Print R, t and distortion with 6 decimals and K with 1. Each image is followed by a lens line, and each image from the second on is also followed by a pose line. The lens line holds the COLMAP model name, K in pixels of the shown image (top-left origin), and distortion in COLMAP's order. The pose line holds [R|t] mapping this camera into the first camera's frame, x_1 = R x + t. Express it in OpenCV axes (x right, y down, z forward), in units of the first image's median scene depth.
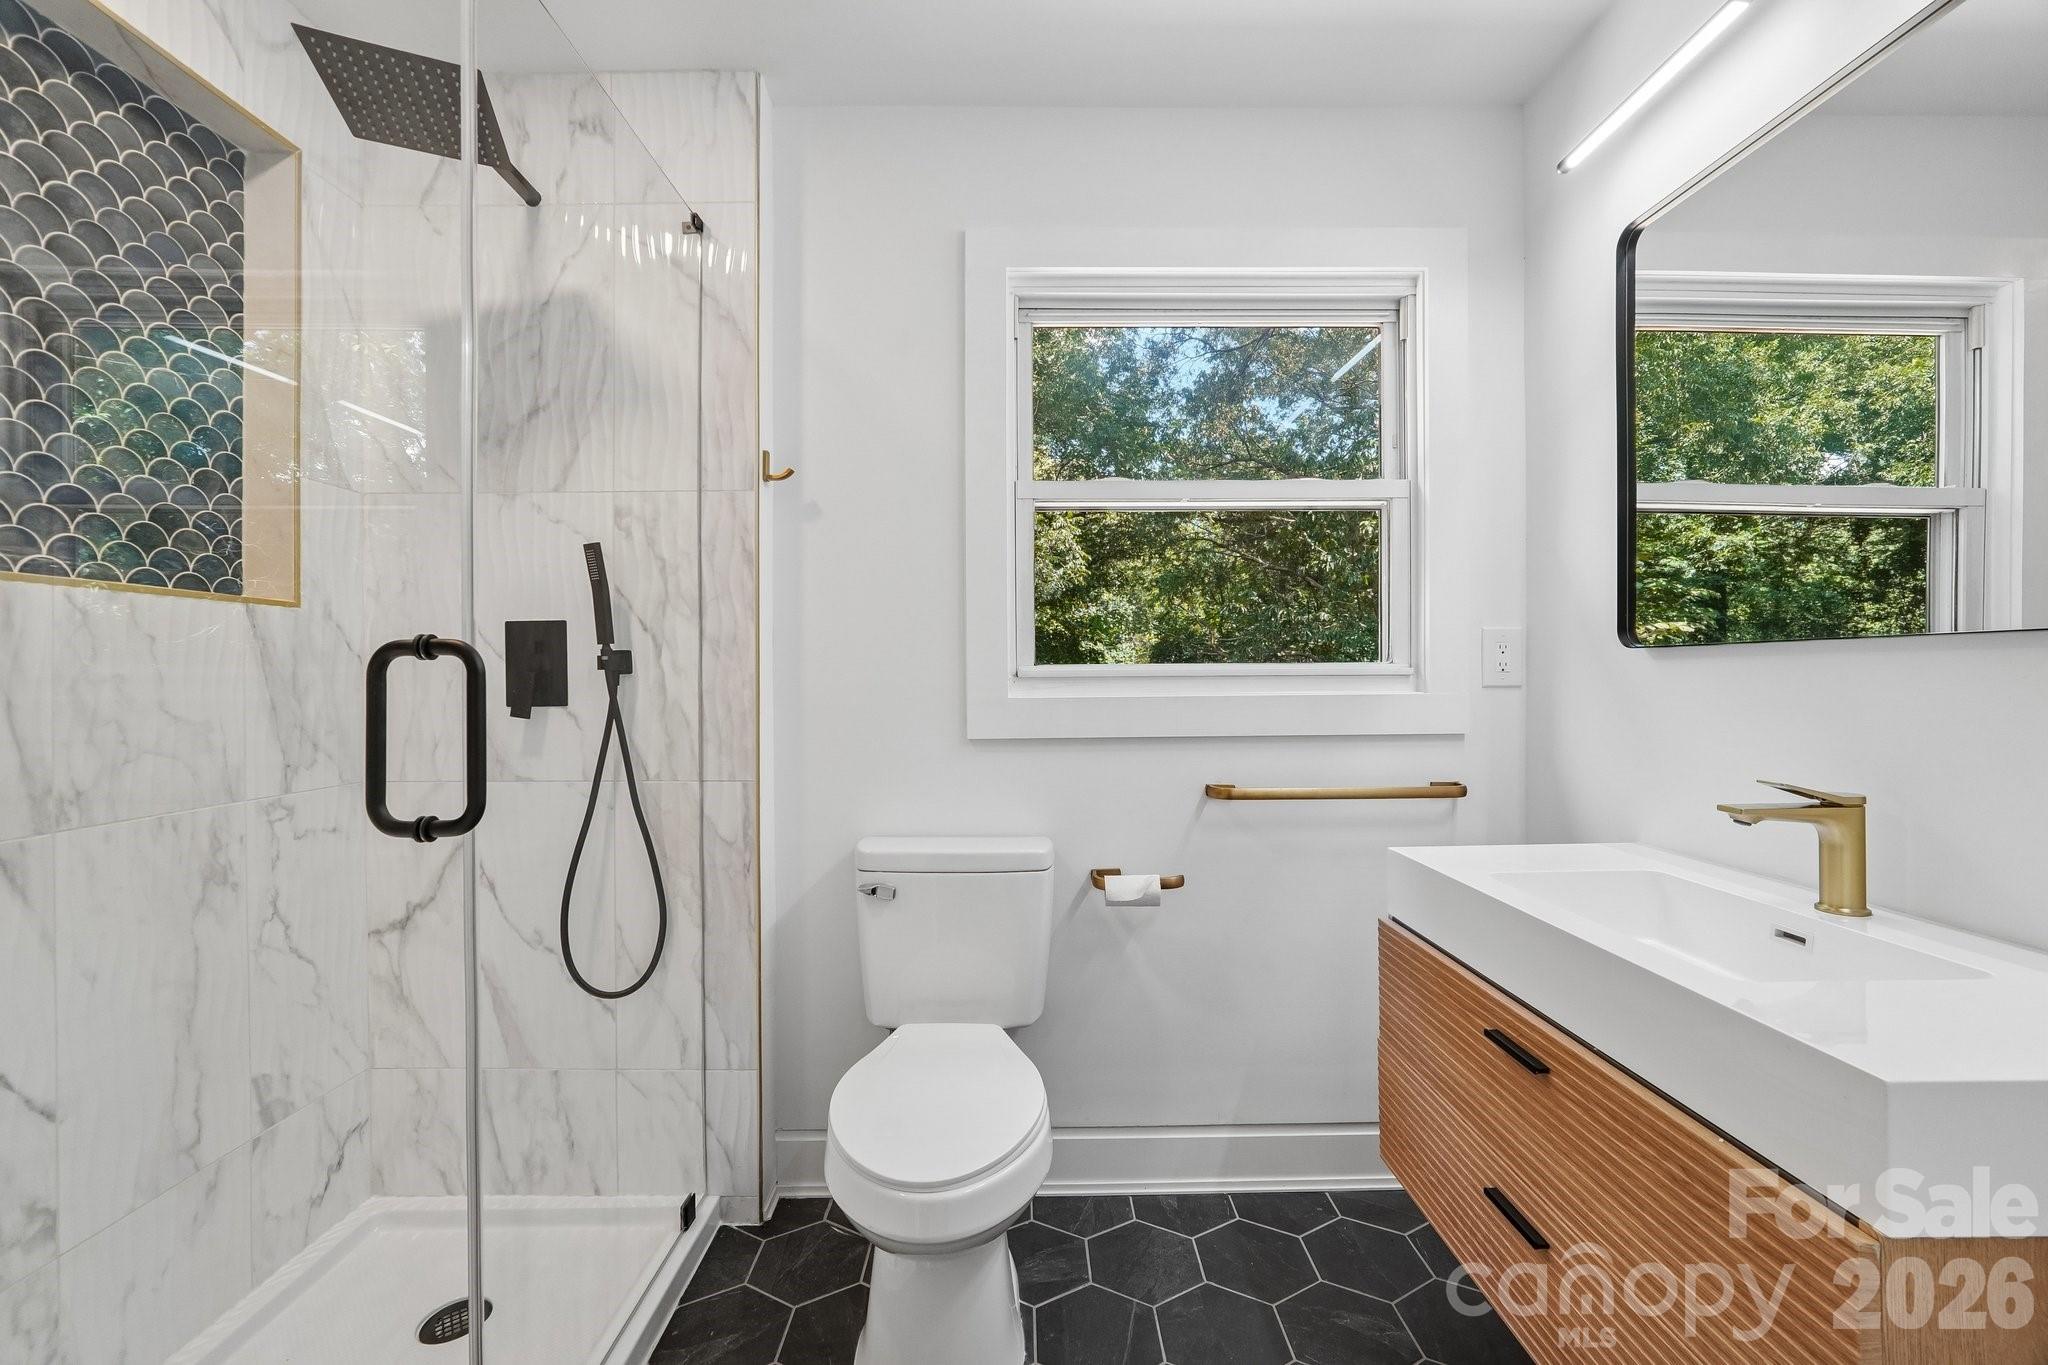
lens RADIAL K [[862.2, 0, 1023.6], [0, 862.2, 678.6], [0, 0, 1]] dist [-0.017578, 0.008103]
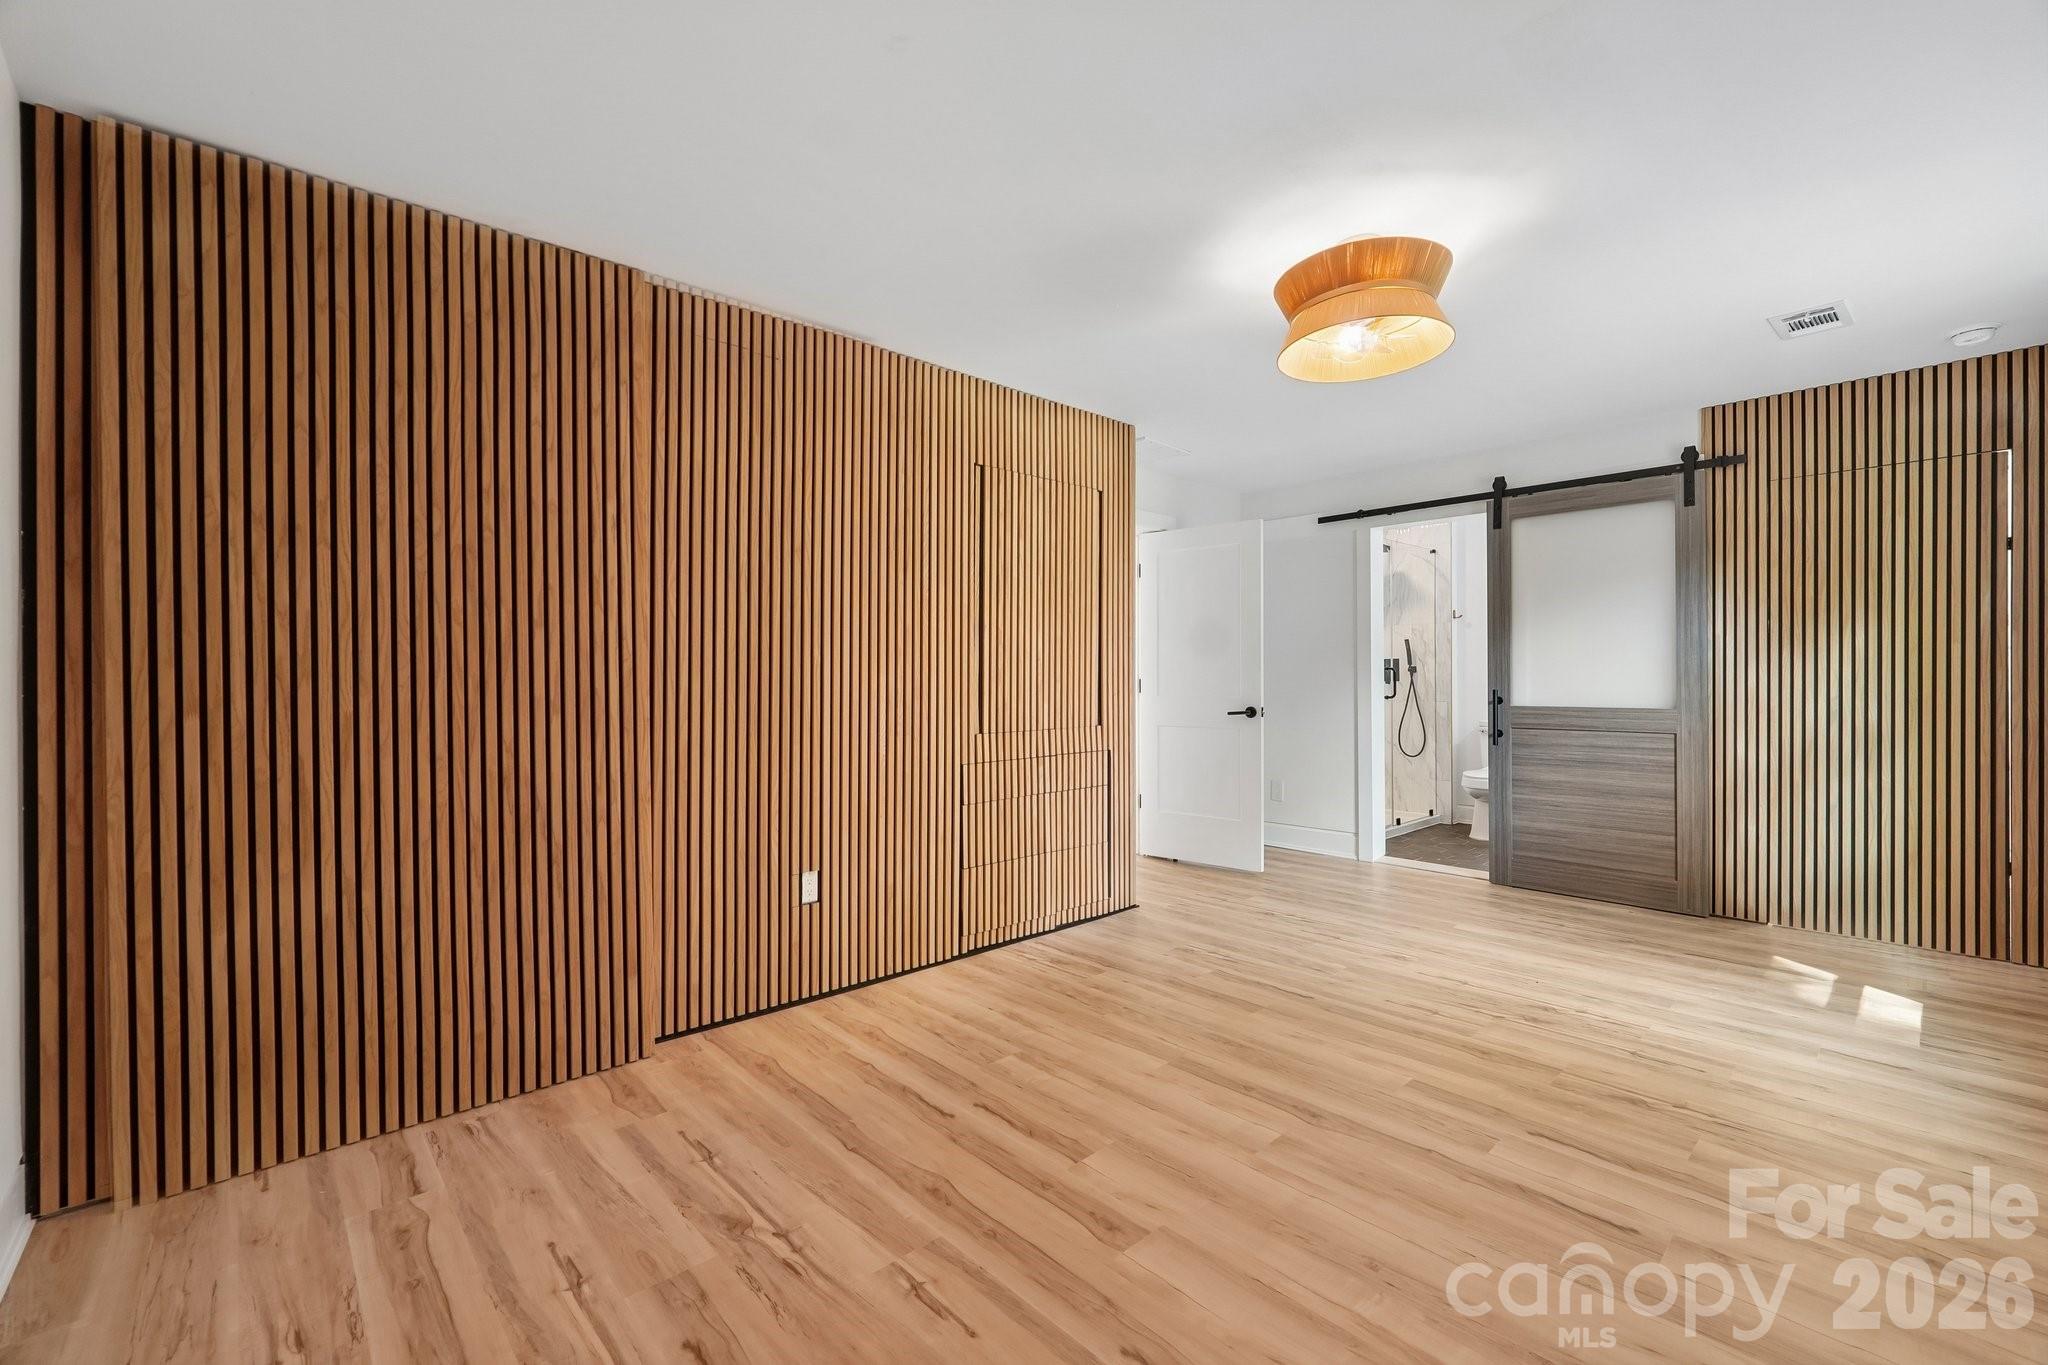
lens RADIAL K [[862.2, 0, 1023.6], [0, 862.2, 678.6], [0, 0, 1]] dist [-0.017578, 0.008103]
pose [[0.675548, 0.002804, -0.737311, 1.145639], [-0.005395, 0.999985, -0.001141, 0.034496], [0.737297, 0.004748, 0.675552, -2.781215]]
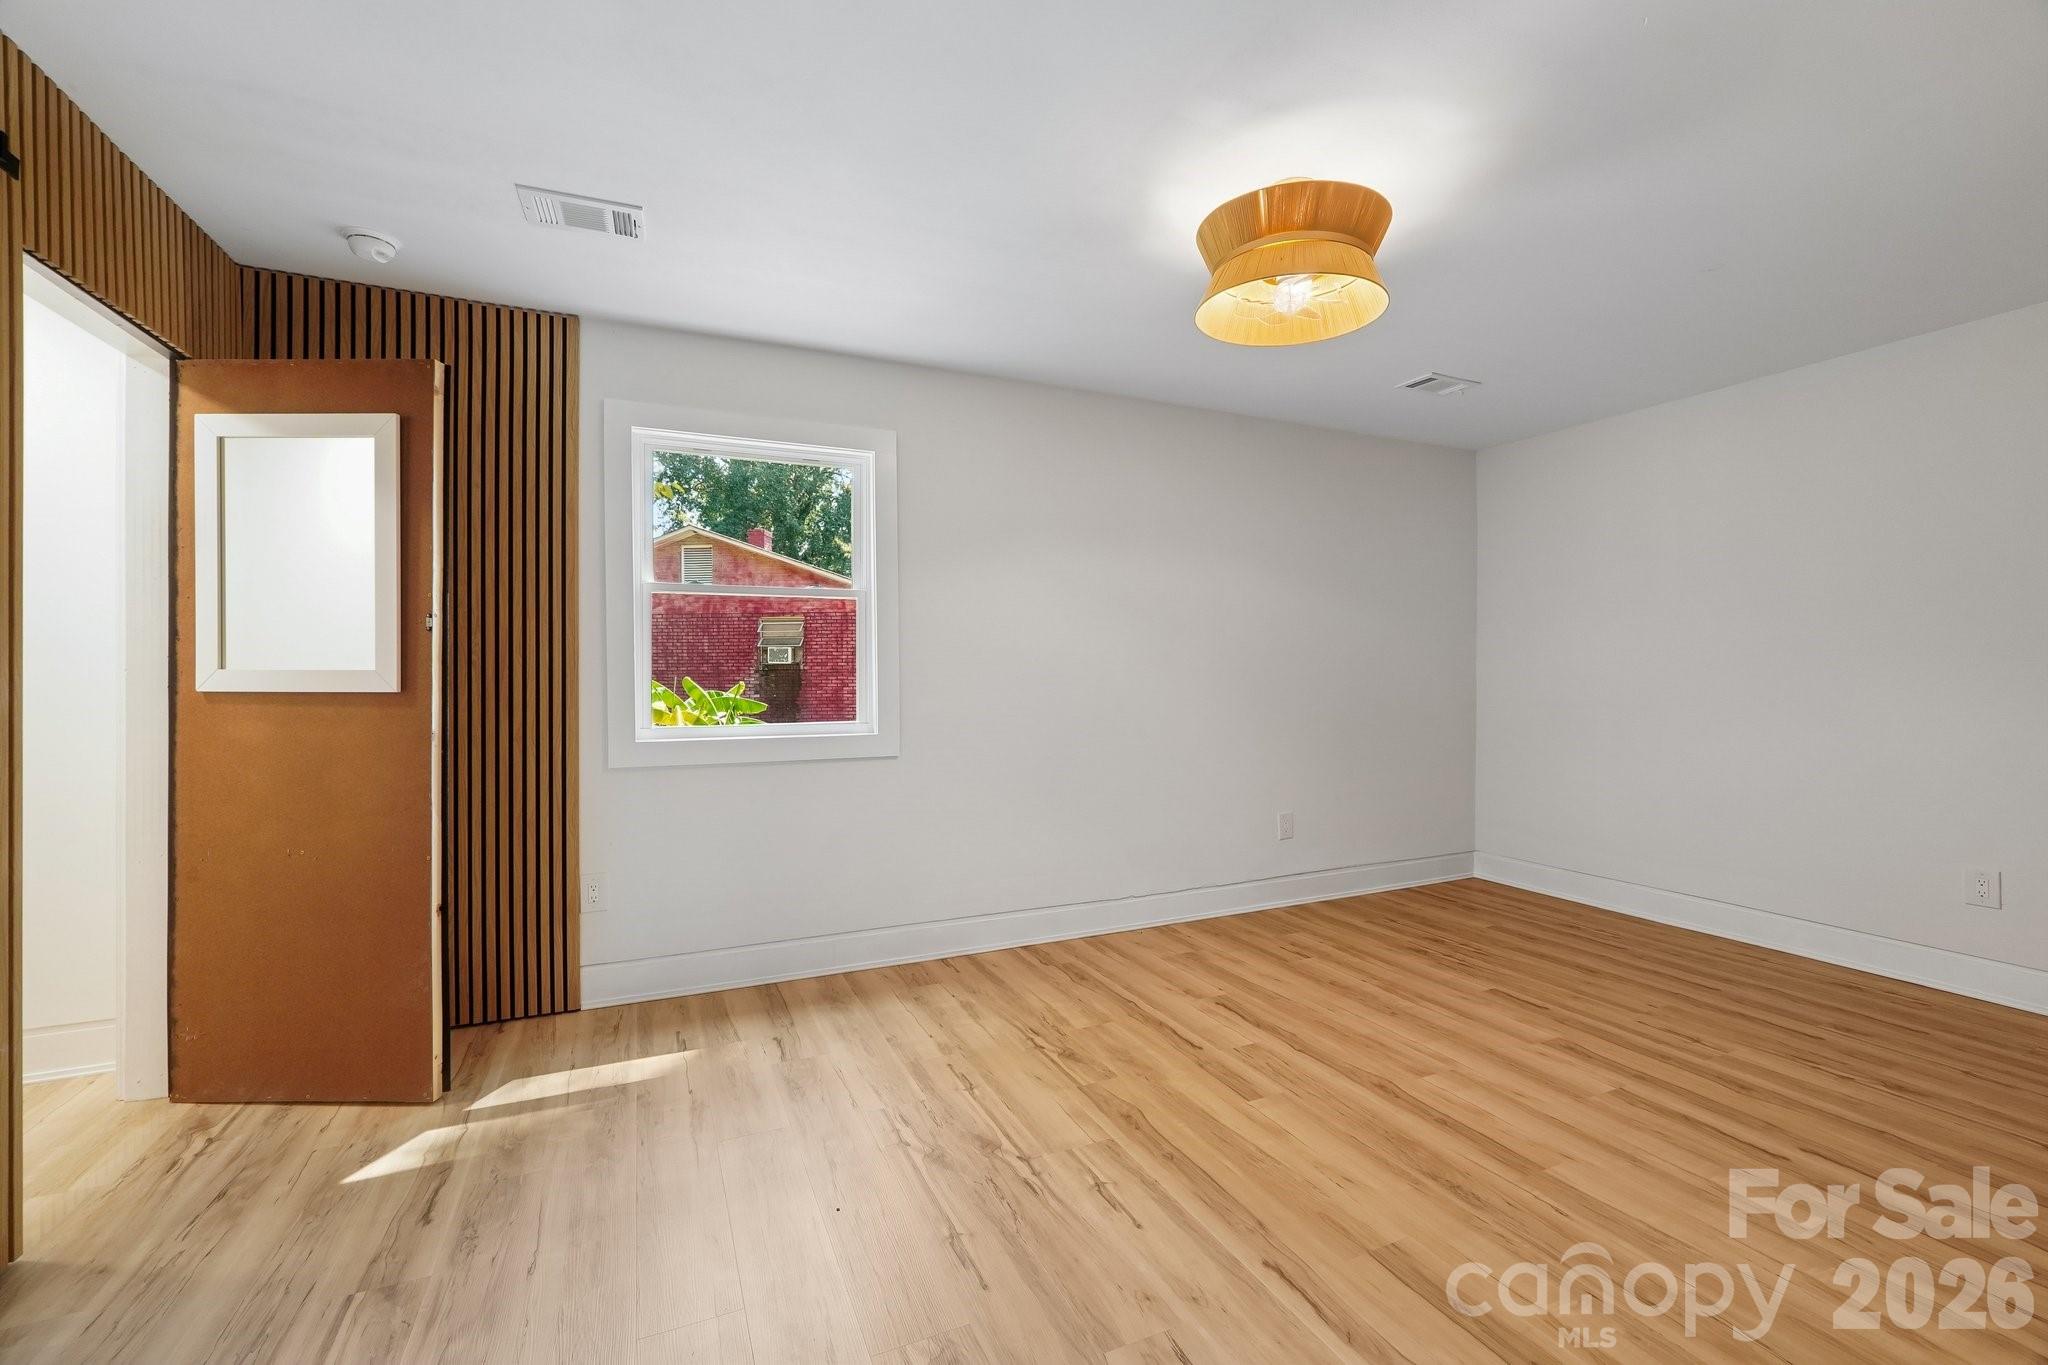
lens RADIAL K [[862.2, 0, 1023.6], [0, 862.2, 678.6], [0, 0, 1]] dist [-0.017578, 0.008103]
pose [[-0.409560, 0.002508, 0.912280, -0.512373], [0.014203, 0.999893, 0.003627, 0.018854], [-0.912173, 0.014443, -0.409552, -0.530280]]
